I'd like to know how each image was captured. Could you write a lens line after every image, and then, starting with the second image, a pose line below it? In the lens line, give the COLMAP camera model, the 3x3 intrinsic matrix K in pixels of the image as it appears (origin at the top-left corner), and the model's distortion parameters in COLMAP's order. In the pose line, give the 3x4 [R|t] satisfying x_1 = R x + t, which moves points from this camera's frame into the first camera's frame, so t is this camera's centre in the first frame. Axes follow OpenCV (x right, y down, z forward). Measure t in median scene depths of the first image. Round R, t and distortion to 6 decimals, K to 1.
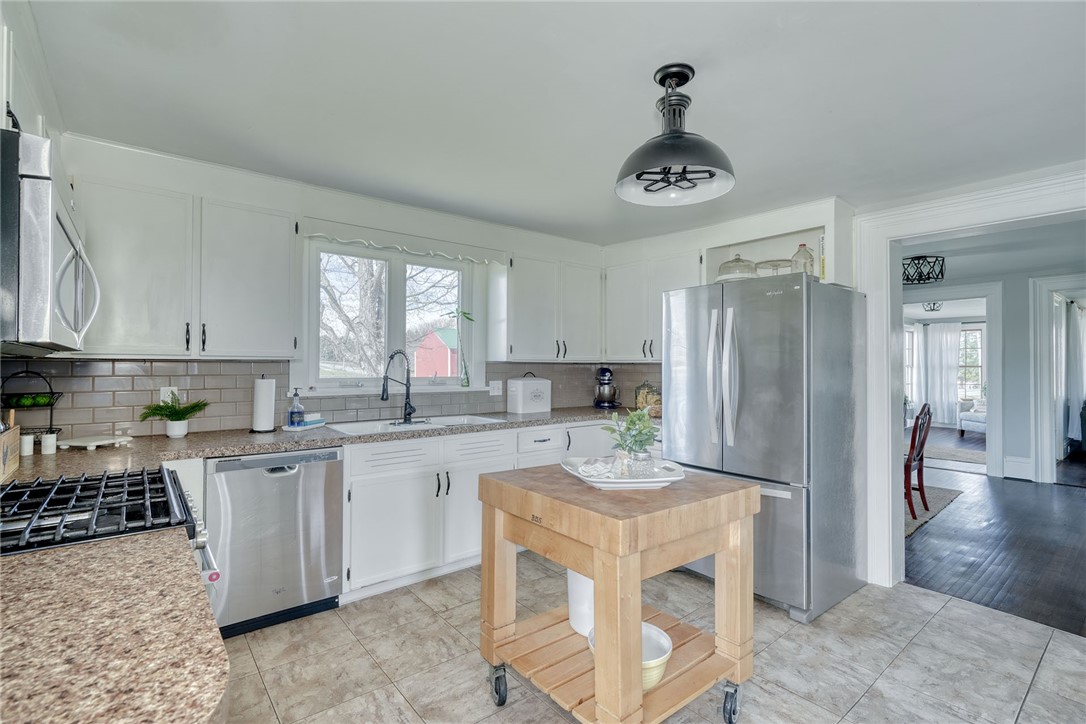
lens RADIAL K [[495.7, 0, 539.6], [0, 495.7, 360.1], [0, 0, 1]] dist [0.001815, 0.000787]
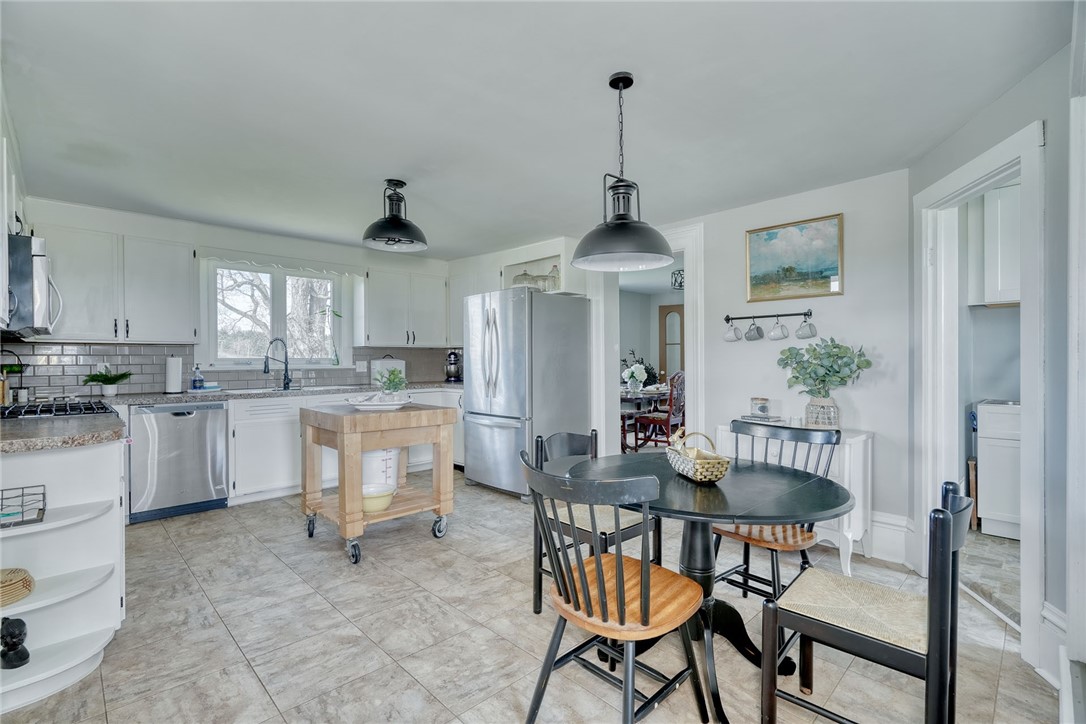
lens RADIAL K [[495.7, 0, 545.9], [0, 495.7, 364.0], [0, 0, 1]] dist [0.001815, 0.000787]
pose [[0.996156, -0.010633, 0.086947, 0.402120], [0.009155, 0.999807, 0.017375, 0.041611], [-0.087115, -0.016512, 0.996061, -0.540104]]
